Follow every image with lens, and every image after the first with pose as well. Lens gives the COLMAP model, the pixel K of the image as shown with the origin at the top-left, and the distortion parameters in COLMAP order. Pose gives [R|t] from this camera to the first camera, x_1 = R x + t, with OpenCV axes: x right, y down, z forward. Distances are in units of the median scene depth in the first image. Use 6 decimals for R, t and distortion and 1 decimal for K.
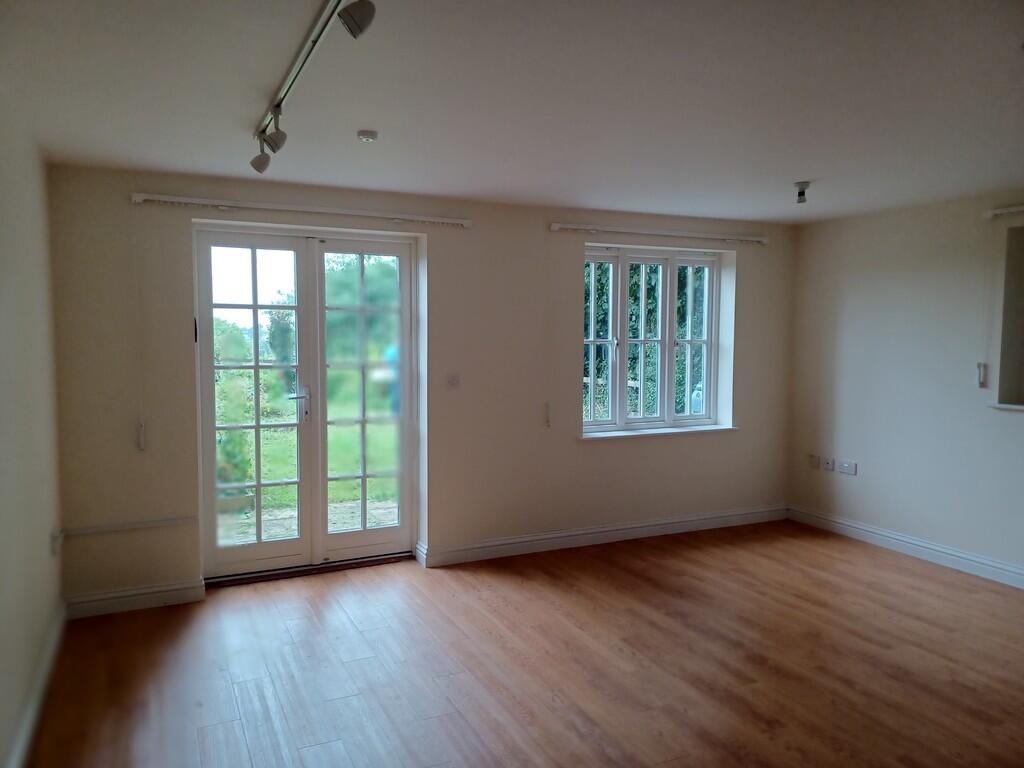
lens RADIAL K [[747.2, 0, 514.2], [0, 747.2, 382.5], [0, 0, 1]] dist [0.041346, -0.006153]
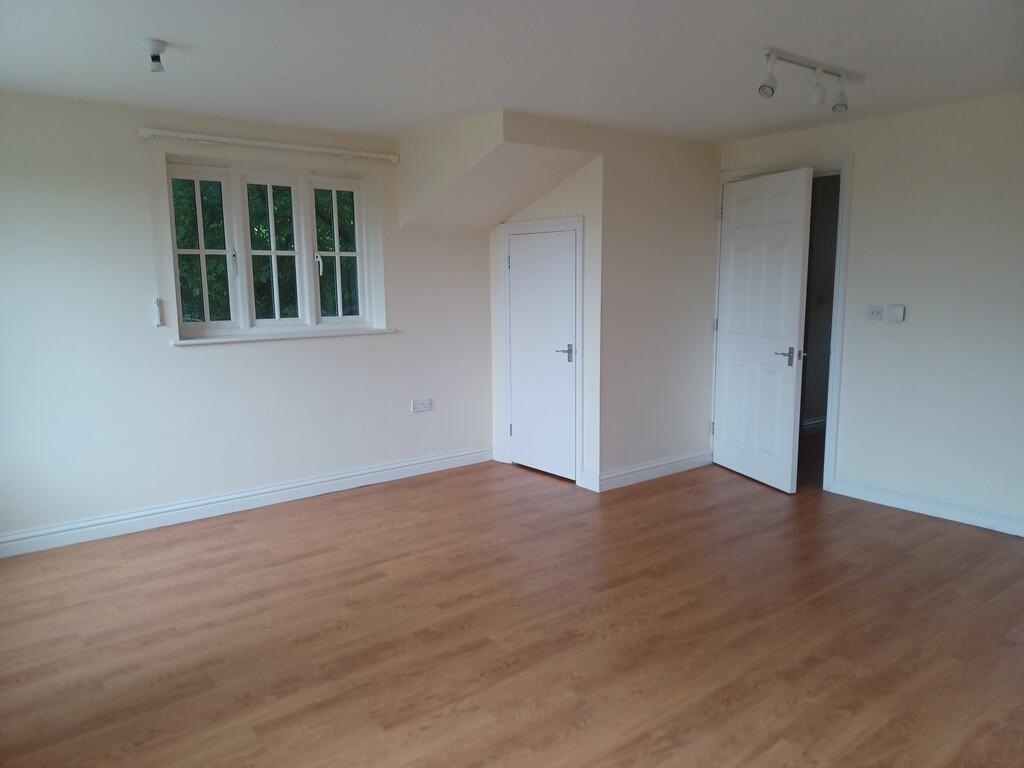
lens RADIAL K [[747.2, 0, 491.9], [0, 747.2, 387.2], [0, 0, 1]] dist [0.041346, -0.006153]
pose [[-0.206082, -0.145184, 0.967704, -0.454898], [0.075529, 0.983622, 0.163657, -0.049063], [-0.975615, 0.106817, -0.191741, 0.981444]]
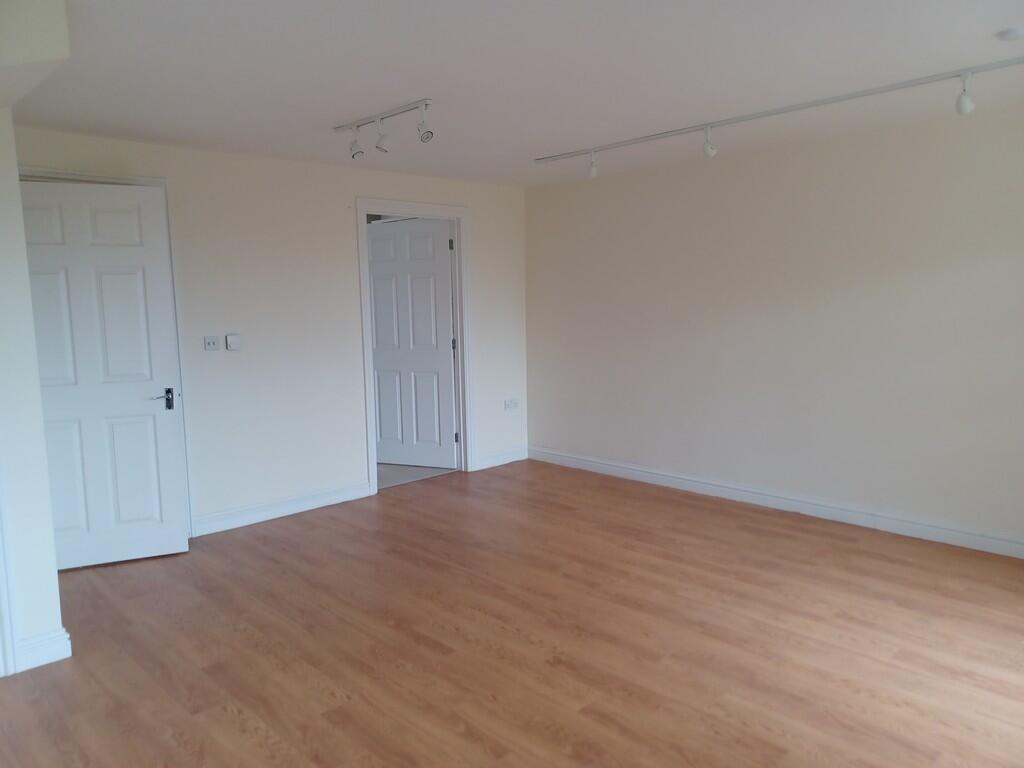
lens RADIAL K [[747.2, 0, 515.4], [0, 747.2, 383.5], [0, 0, 1]] dist [0.041346, -0.006153]
pose [[-0.946045, 0.054248, -0.319461, 0.537863], [-0.004599, 0.983540, 0.180634, -0.079328], [0.324001, 0.172357, -0.930224, 1.436874]]
